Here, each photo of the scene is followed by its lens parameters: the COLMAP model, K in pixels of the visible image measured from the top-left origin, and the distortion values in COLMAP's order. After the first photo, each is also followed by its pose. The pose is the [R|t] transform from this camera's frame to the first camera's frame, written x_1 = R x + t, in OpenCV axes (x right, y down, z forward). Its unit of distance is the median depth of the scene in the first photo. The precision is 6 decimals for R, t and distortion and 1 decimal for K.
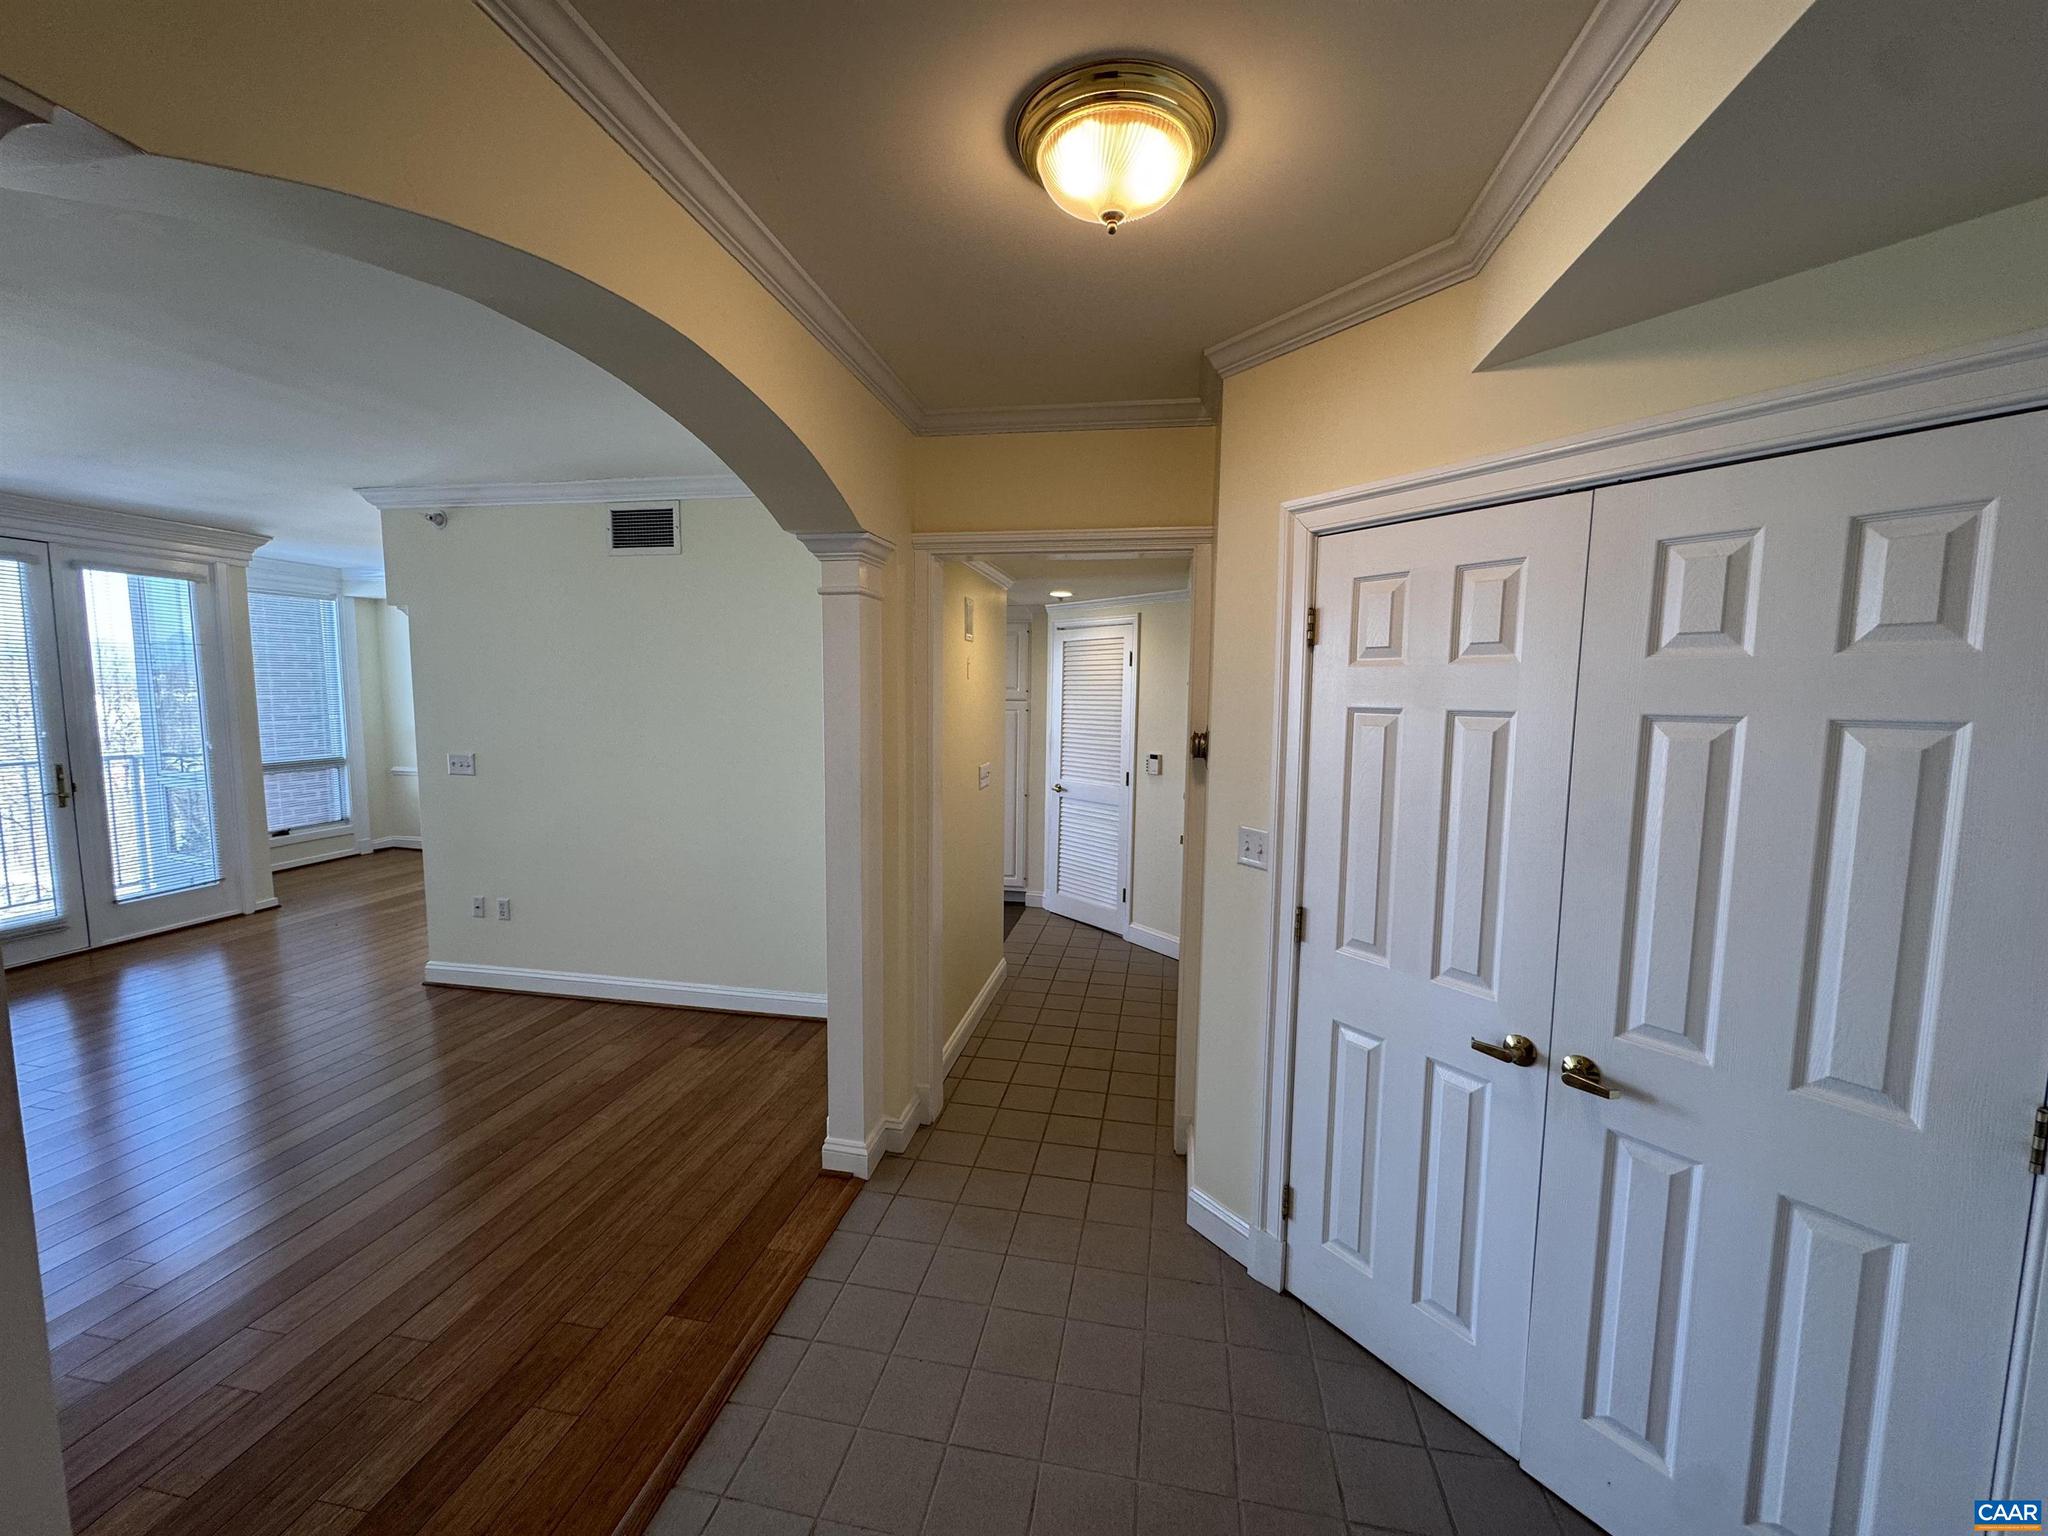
lens RADIAL K [[804.1, 0, 1024.0], [0, 804.1, 768.0], [0, 0, 1]] dist [0.000328, 0.000199]
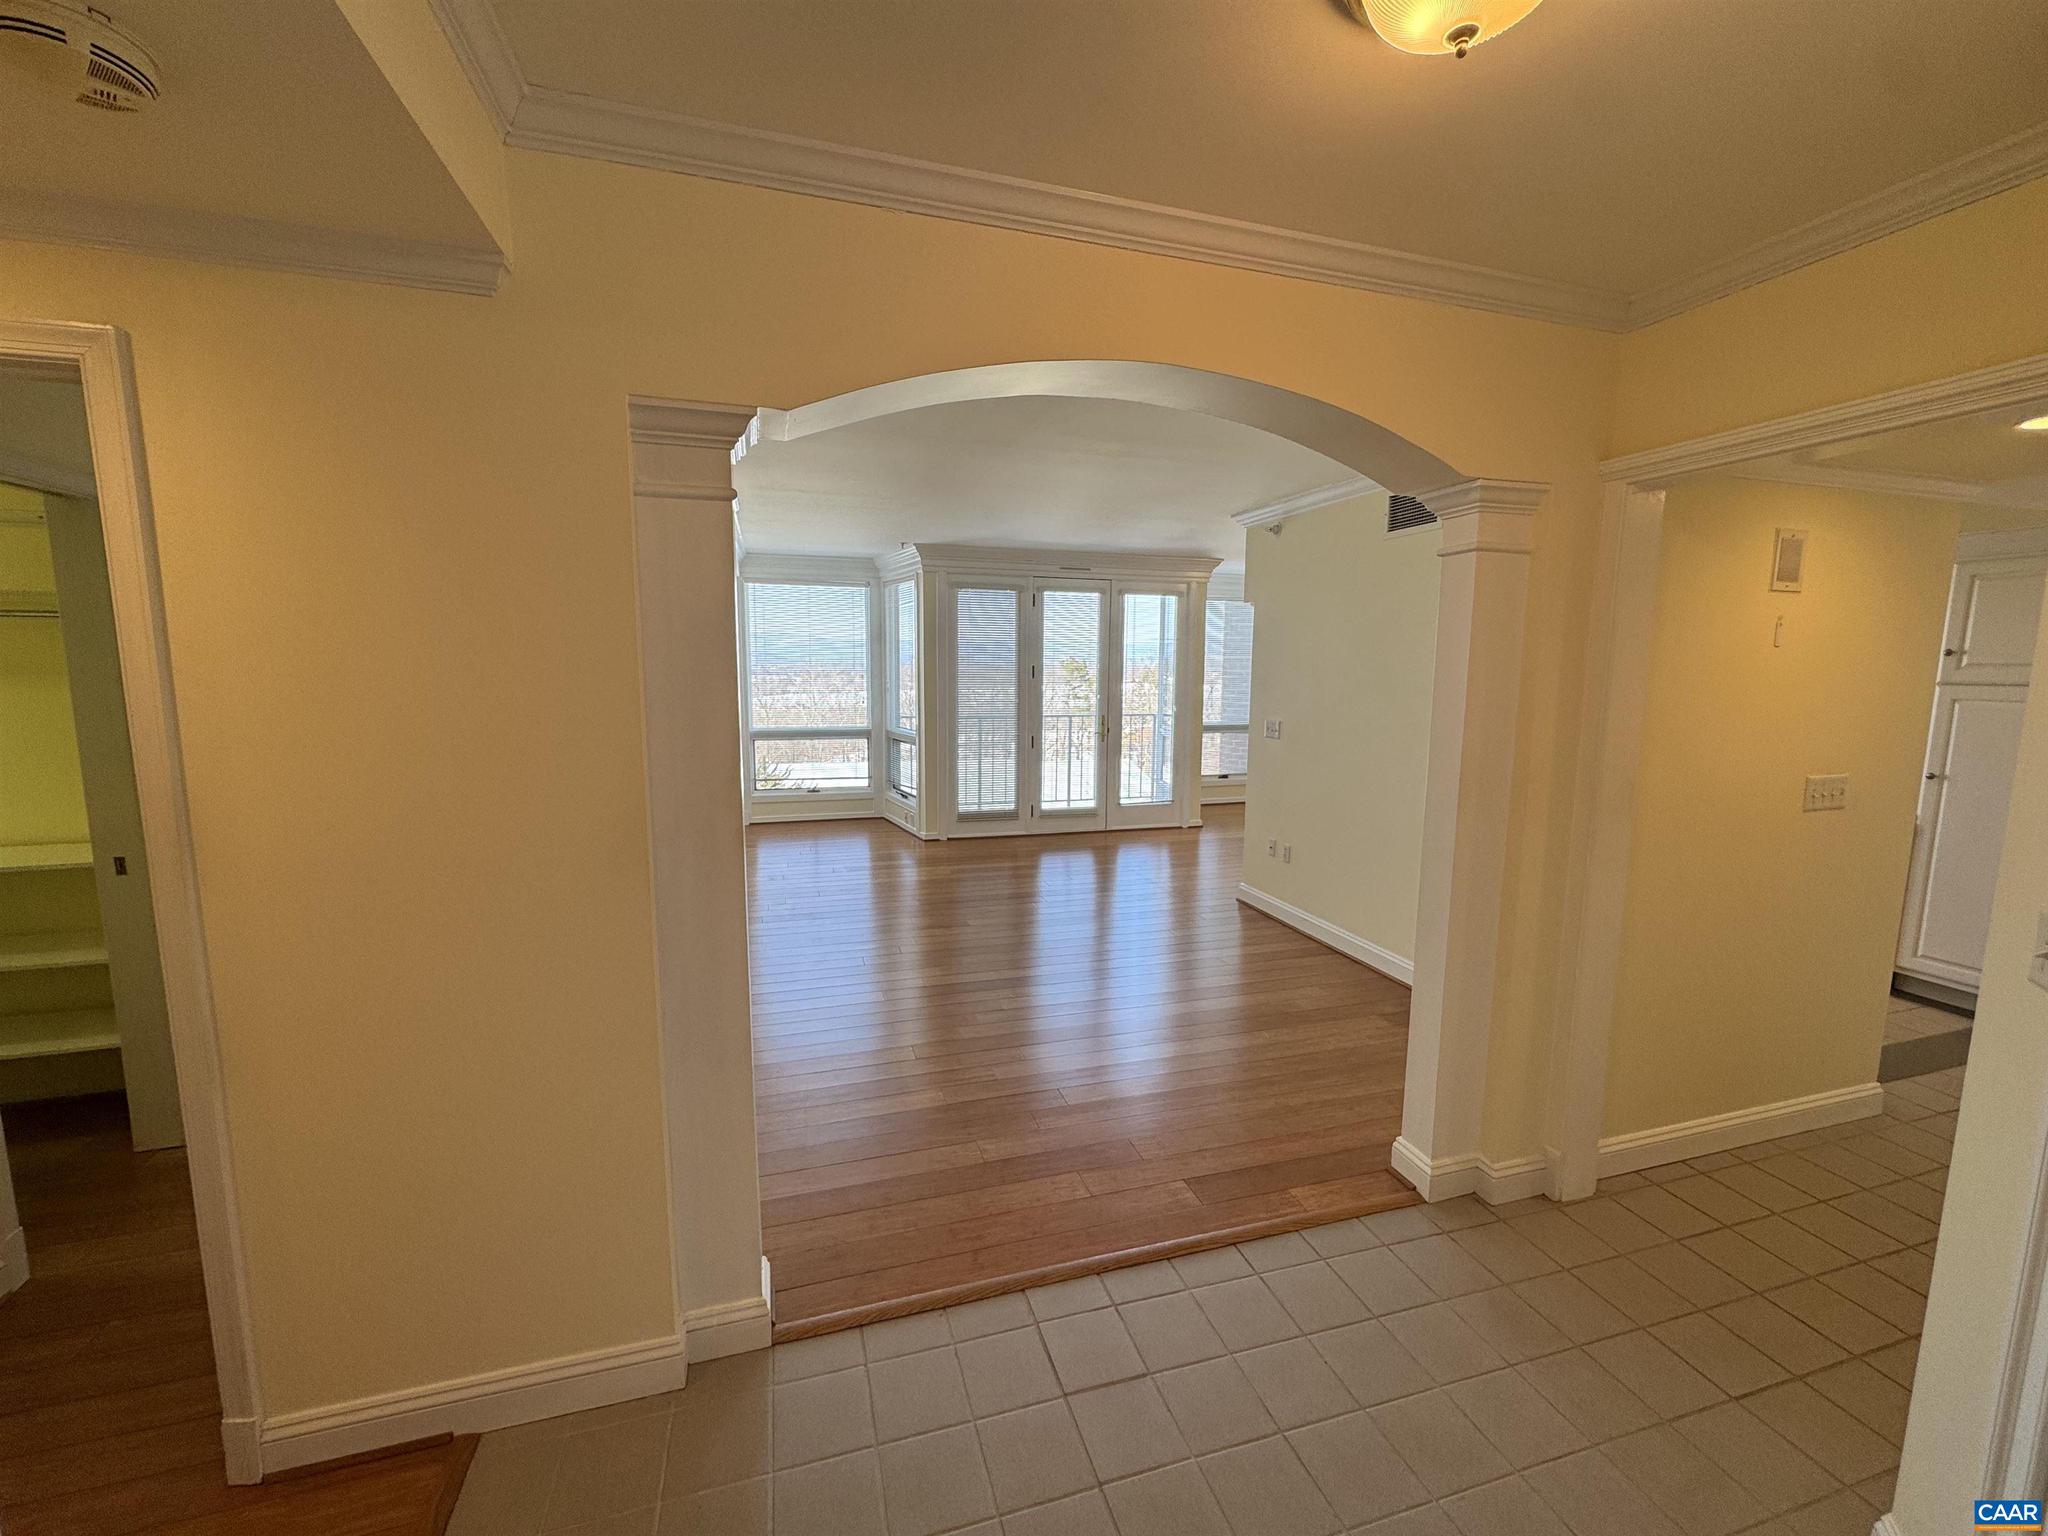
lens RADIAL K [[804.1, 0, 1024.0], [0, 804.1, 768.0], [0, 0, 1]] dist [0.000328, 0.000199]
pose [[0.473501, 0.104303, -0.874596, 0.194154], [-0.089179, 0.993538, 0.070207, 0.001465], [0.876267, 0.044753, 0.479743, 0.083579]]
